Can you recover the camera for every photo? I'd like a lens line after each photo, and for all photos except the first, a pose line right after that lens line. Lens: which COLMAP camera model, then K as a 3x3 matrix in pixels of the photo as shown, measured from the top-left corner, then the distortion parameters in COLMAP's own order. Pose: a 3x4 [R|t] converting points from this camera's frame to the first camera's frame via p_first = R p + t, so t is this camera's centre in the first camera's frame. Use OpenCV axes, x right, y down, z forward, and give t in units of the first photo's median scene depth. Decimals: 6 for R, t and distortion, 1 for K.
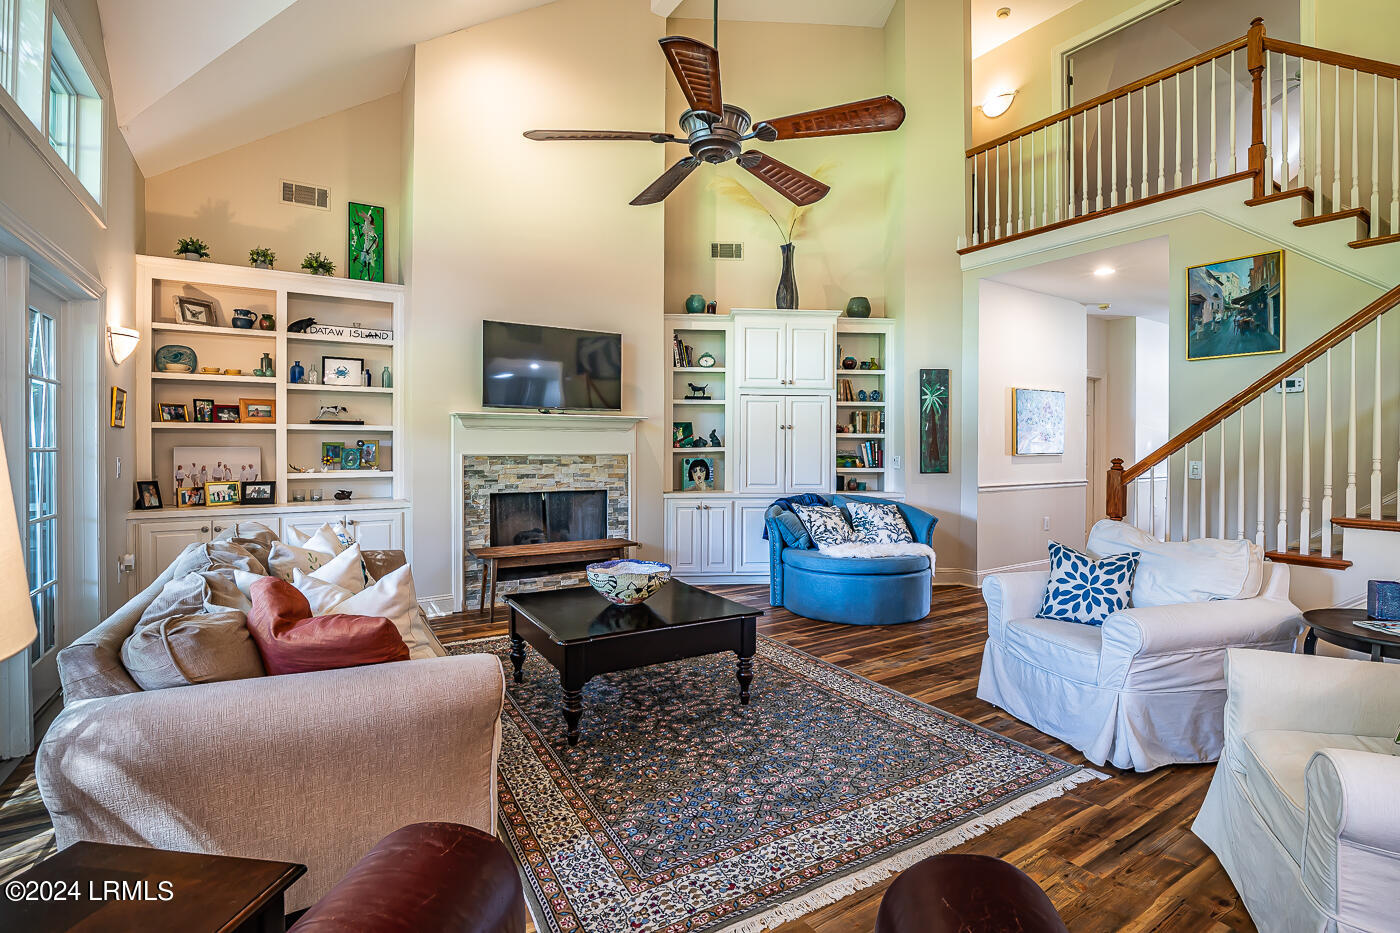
lens RADIAL K [[656.7, 0, 725.3], [0, 656.7, 449.8], [0, 0, 1]] dist [-0.029412, 0.000266]
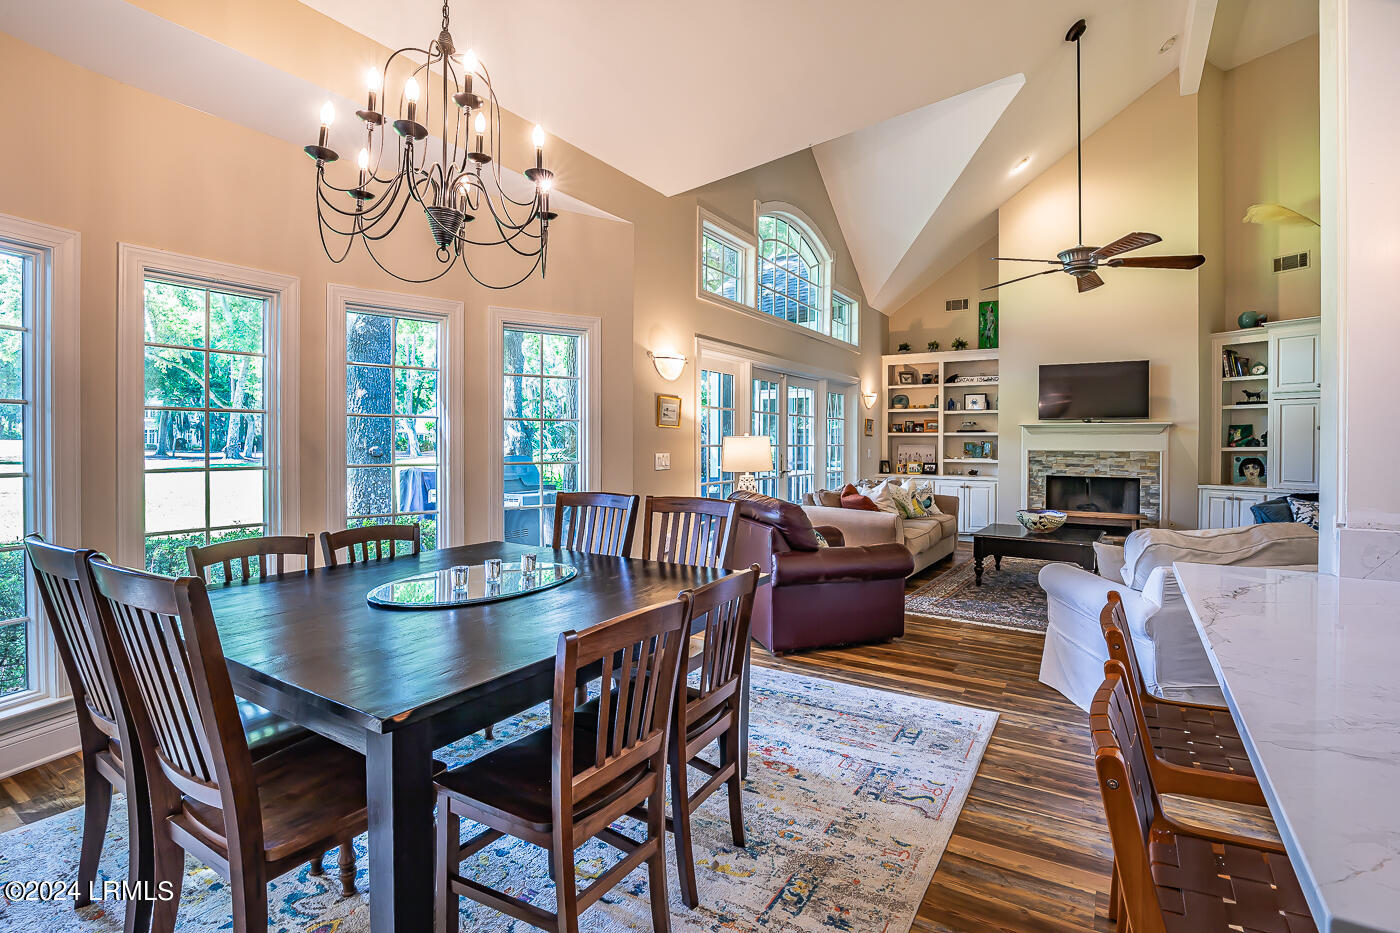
lens RADIAL K [[656.7, 0, 725.3], [0, 656.7, 449.8], [0, 0, 1]] dist [-0.029412, 0.000266]
pose [[0.424857, 0.010077, -0.905204, 0.727746], [-0.008440, 0.999939, 0.007170, 0.001265], [0.905221, 0.004594, 0.424916, -0.356165]]
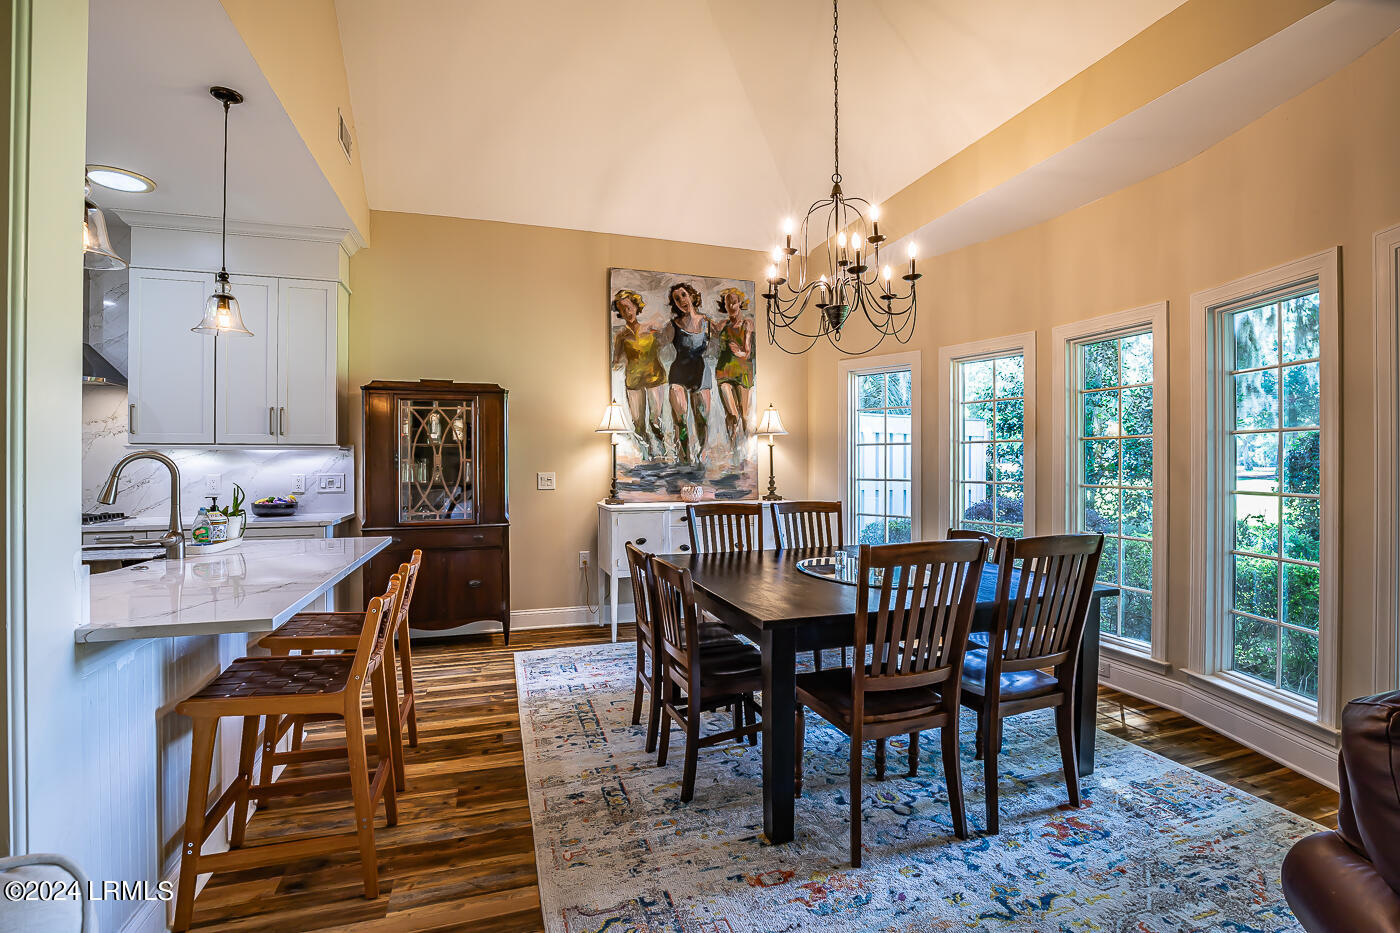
lens RADIAL K [[651.7, 0, 711.3], [0, 651.7, 461.2], [0, 0, 1]] dist [-0.025920, 0.000541]
pose [[-0.965207, -0.002749, 0.261473, 0.219045], [-0.001500, 0.999987, 0.004974, -0.002390], [-0.261483, 0.004409, -0.965198, 0.289027]]
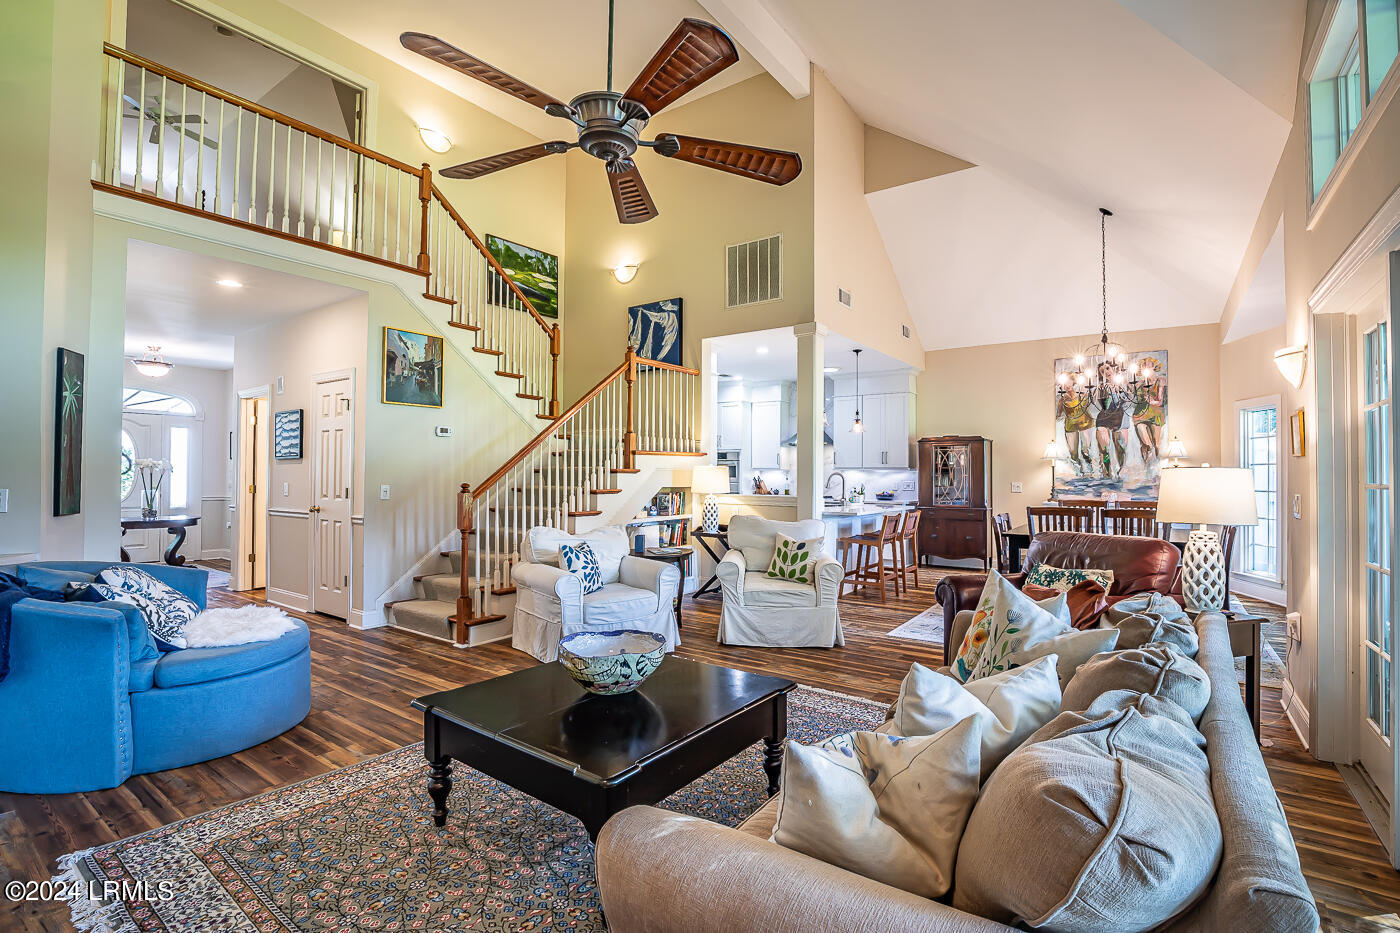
lens RADIAL K [[648.1, 0, 725.3], [0, 648.1, 463.4], [0, 0, 1]] dist [-0.043988, 0.010459]
pose [[-0.378672, 0.010944, 0.925466, -0.574538], [-0.001489, 0.999922, -0.012433, -0.008304], [-0.925530, -0.006086, -0.378626, 0.768509]]
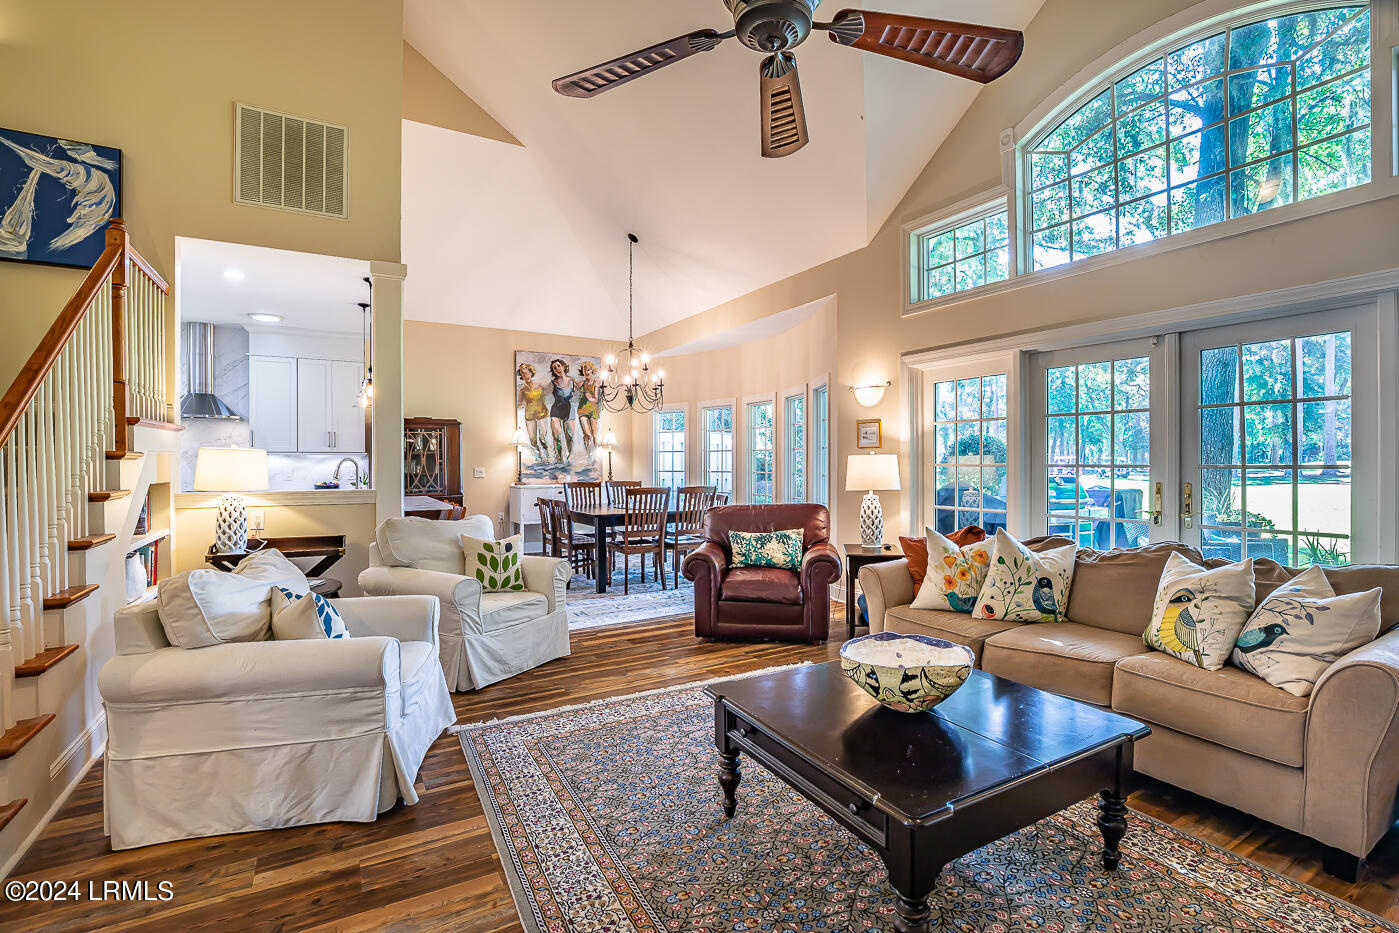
lens RADIAL K [[643.1, 0, 724.4], [0, 643.1, 462.8], [0, 0, 1]] dist [-0.026105, 0.000828]
pose [[-0.999478, -0.001490, 0.032271, 0.010289], [-0.001244, 0.999970, 0.007658, -0.007135], [-0.032281, 0.007614, -0.999450, 1.087459]]
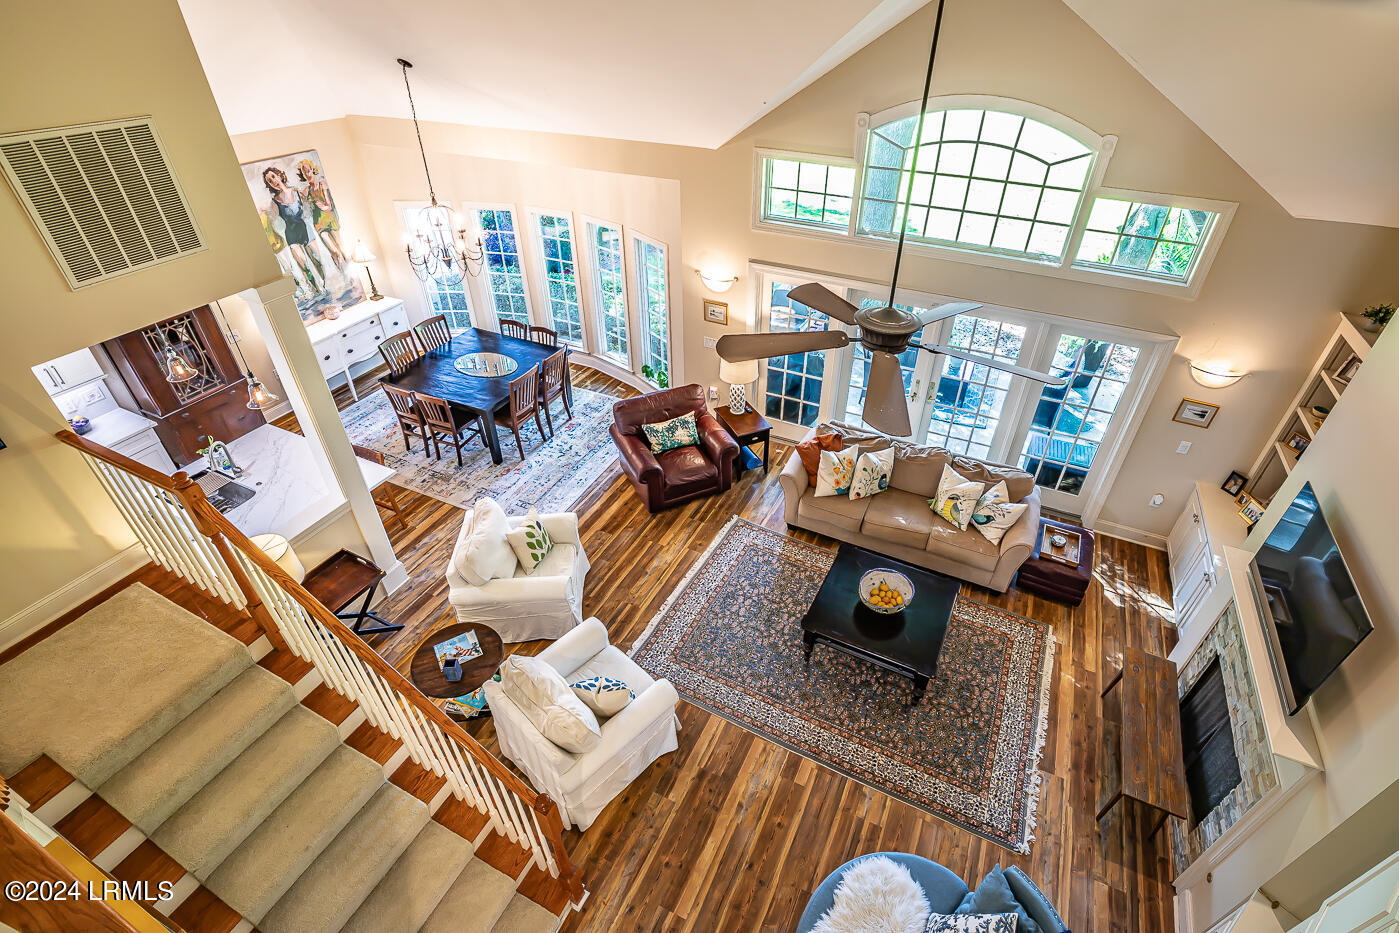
lens RADIAL K [[643.1, 0, 724.4], [0, 643.1, 462.8], [0, 0, 1]] dist [-0.026105, 0.000828]
pose [[-0.852349, 0.294555, -0.432132, 0.477934], [-0.018984, 0.808328, 0.588427, -0.601349], [0.522629, 0.509749, -0.683386, 1.104285]]
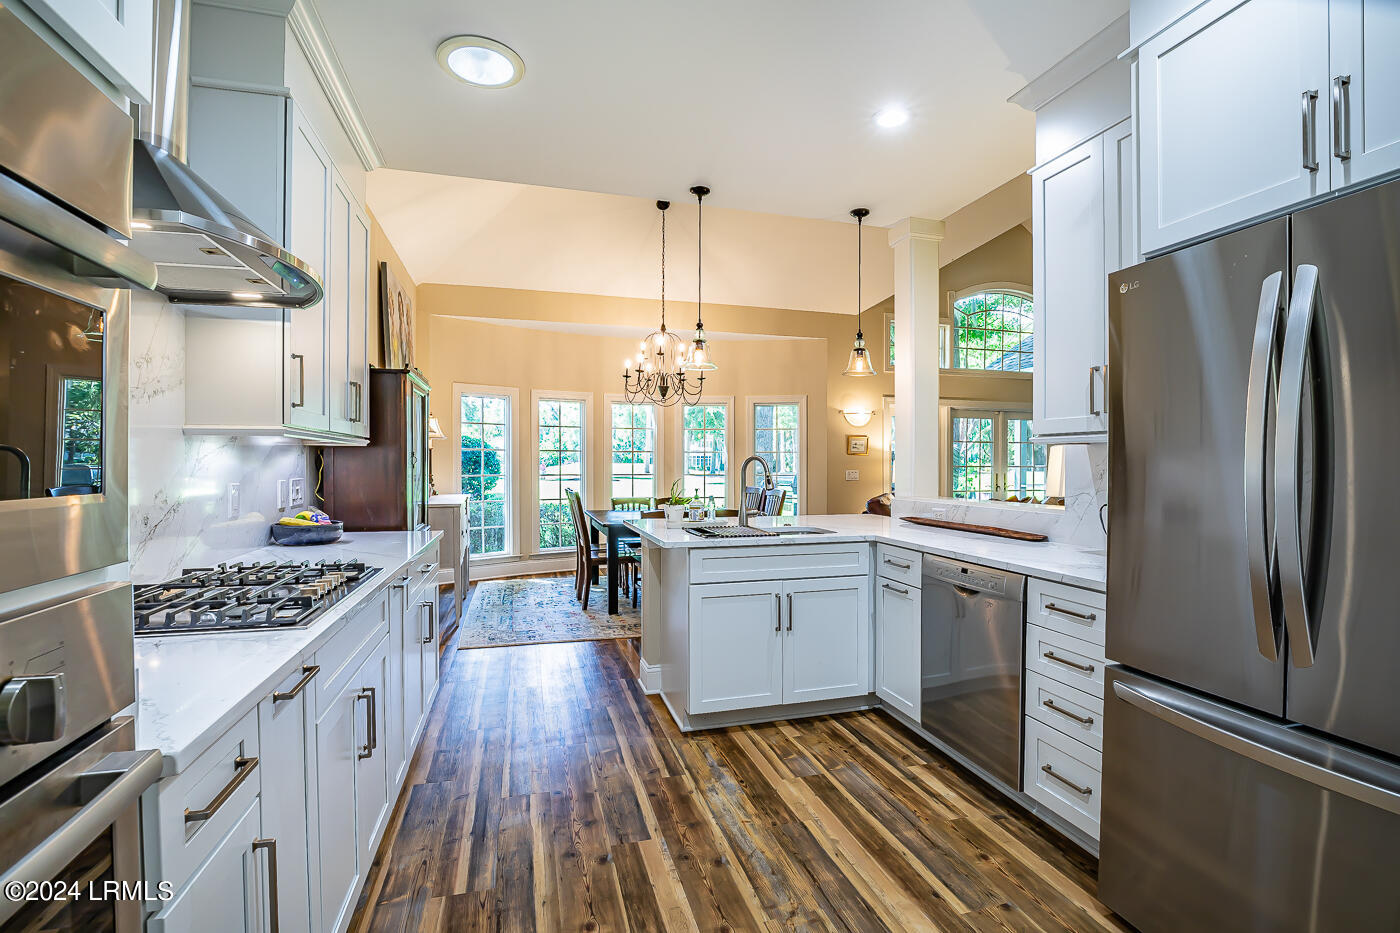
lens RADIAL K [[648.1, 0, 725.3], [0, 648.1, 463.4], [0, 0, 1]] dist [-0.043988, 0.010459]
pose [[-0.278603, -0.005442, -0.960391, 1.414444], [-0.011895, 0.999927, -0.002215, 0.003976], [0.960333, 0.010807, -0.278647, 0.116783]]
